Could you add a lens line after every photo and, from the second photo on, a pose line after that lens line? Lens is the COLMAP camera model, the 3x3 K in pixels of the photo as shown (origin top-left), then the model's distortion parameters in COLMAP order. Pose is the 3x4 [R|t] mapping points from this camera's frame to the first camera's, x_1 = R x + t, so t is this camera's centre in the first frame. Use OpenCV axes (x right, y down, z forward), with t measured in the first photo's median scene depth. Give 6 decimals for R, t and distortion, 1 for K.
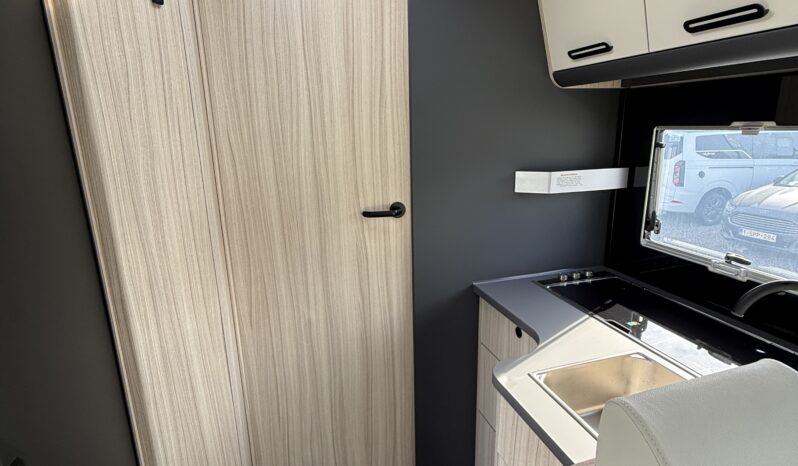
lens RADIAL K [[426.8, 0, 398.8], [0, 426.8, 231.7], [0, 0, 1]] dist [0.000116, 0.002903]
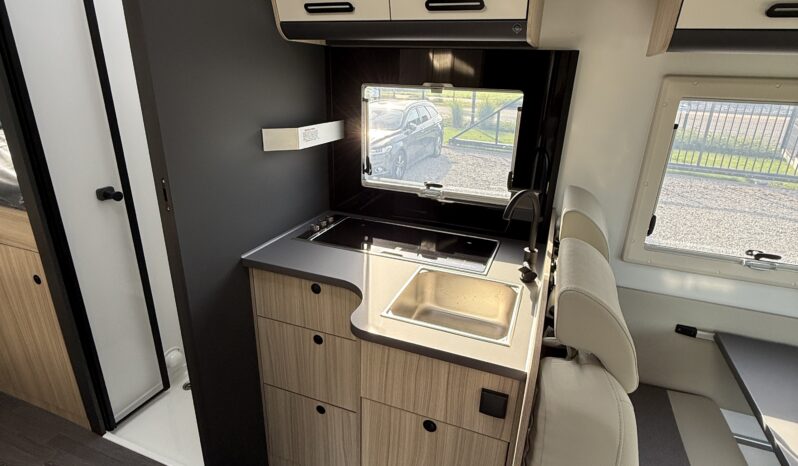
lens RADIAL K [[426.8, 0, 399.3], [0, 426.8, 232.1], [0, 0, 1]] dist [0.000116, 0.002903]
pose [[0.613075, -0.237398, 0.753513, -0.330803], [0.149709, 0.971412, 0.184241, -0.054085], [-0.775710, -0.000146, 0.631089, 0.194935]]
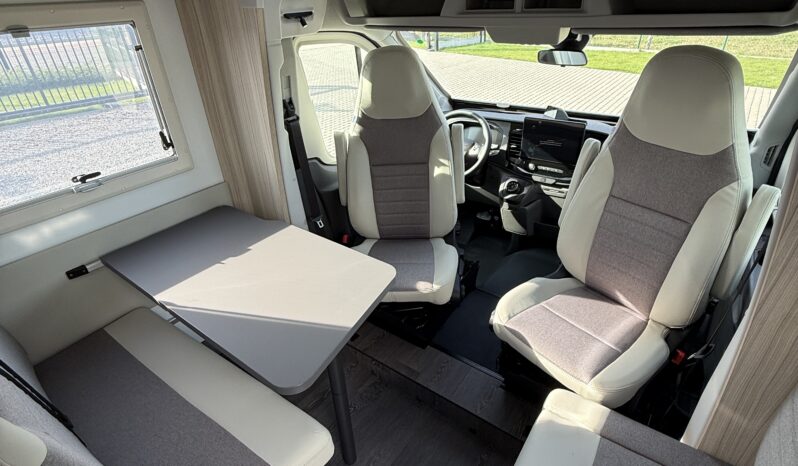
lens RADIAL K [[426.8, 0, 399.8], [0, 426.8, 228.5], [0, 0, 1]] dist [0.000116, 0.002903]
pose [[-0.583973, -0.350712, 0.732104, -0.380510], [0.260265, 0.773360, 0.578080, -0.007927], [-0.768919, 0.528125, -0.360343, 0.005535]]
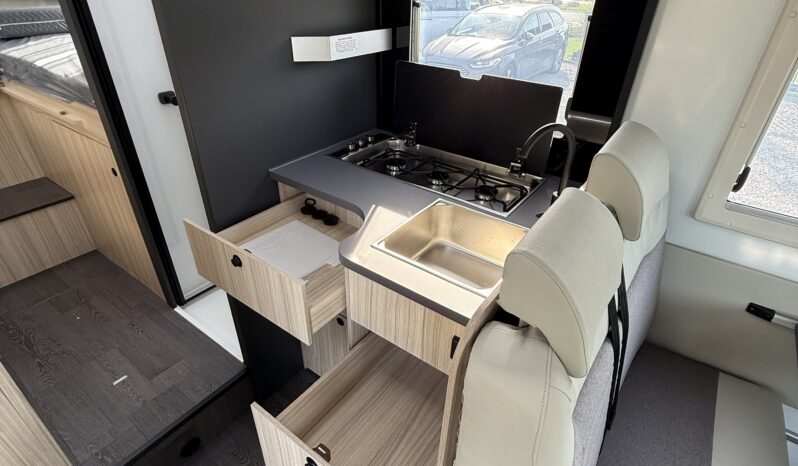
lens RADIAL K [[426.8, 0, 398.5], [0, 426.8, 232.1], [0, 0, 1]] dist [0.000116, 0.002903]
pose [[0.800645, -0.283023, 0.528076, -0.146900], [0.109306, 0.935601, 0.335712, -0.038266], [-0.589083, -0.211064, 0.780021, 0.095036]]
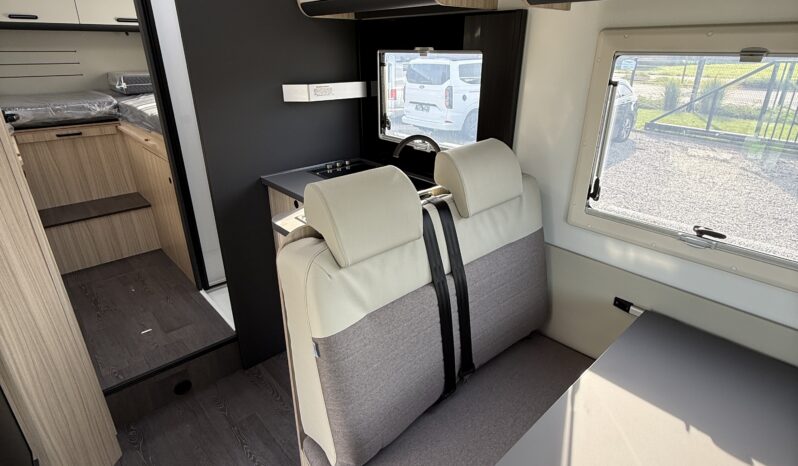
lens RADIAL K [[426.8, 0, 399.7], [0, 426.8, 232.0], [0, 0, 1]] dist [0.000116, 0.002903]
pose [[0.904460, -0.146559, 0.400590, 0.016397], [0.082995, 0.981638, 0.171753, 0.111747], [-0.418406, -0.122097, 0.900016, -0.386170]]
